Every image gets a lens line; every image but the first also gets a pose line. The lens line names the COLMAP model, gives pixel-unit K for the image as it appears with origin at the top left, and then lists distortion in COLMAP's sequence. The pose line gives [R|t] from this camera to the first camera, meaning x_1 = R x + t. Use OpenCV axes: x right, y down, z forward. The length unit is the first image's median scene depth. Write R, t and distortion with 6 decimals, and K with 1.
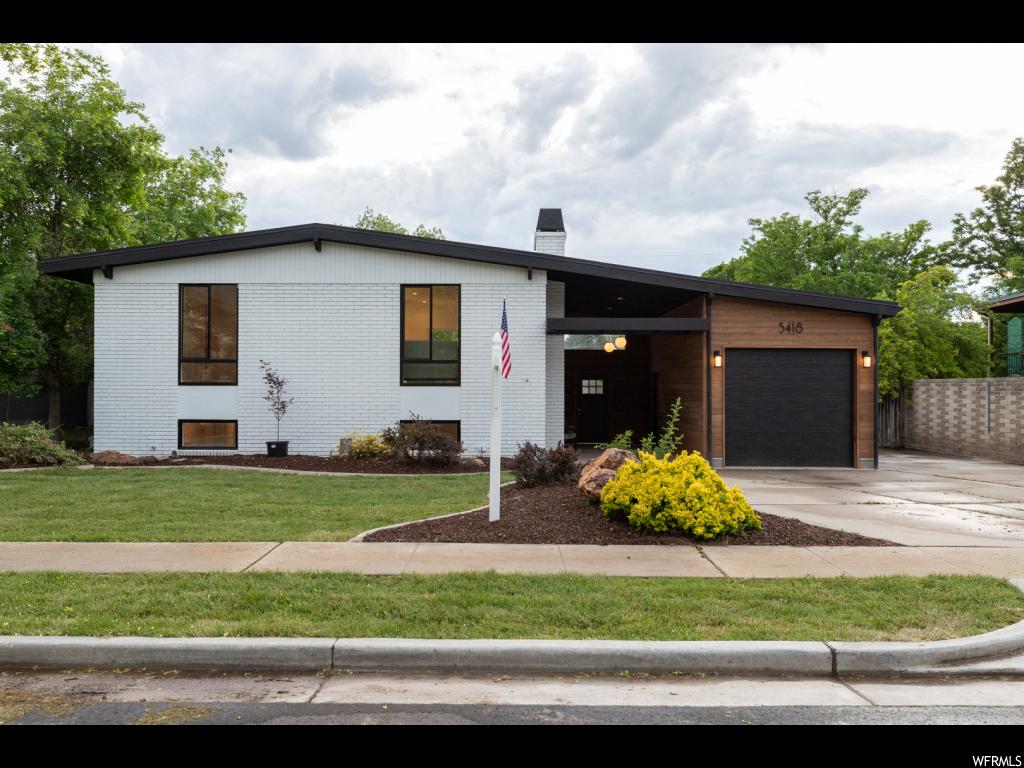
lens RADIAL K [[842.1, 0, 512.0], [0, 842.1, 384.0], [0, 0, 1]] dist [-0.000645, -0.002326]
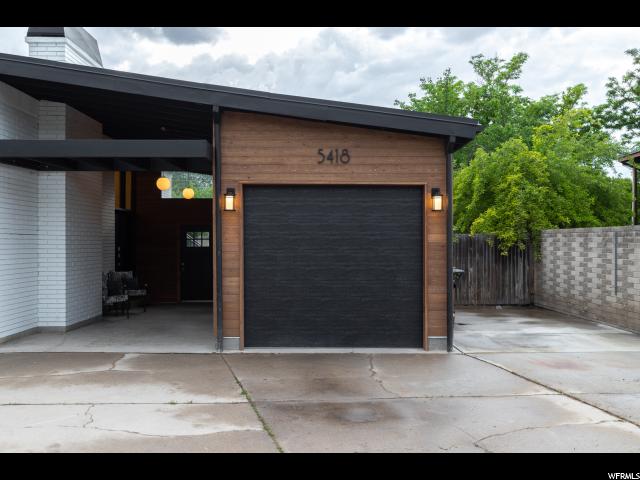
lens RADIAL K [[624.9, 0, 320.0], [0, 624.9, 240.0], [0, 0, 1]] dist [0.004626, -0.005440]
pose [[0.999704, -0.003345, 0.024115, 0.234384], [0.003251, 0.999987, 0.003937, 0.002240], [-0.024128, -0.003857, 0.999701, 0.354932]]
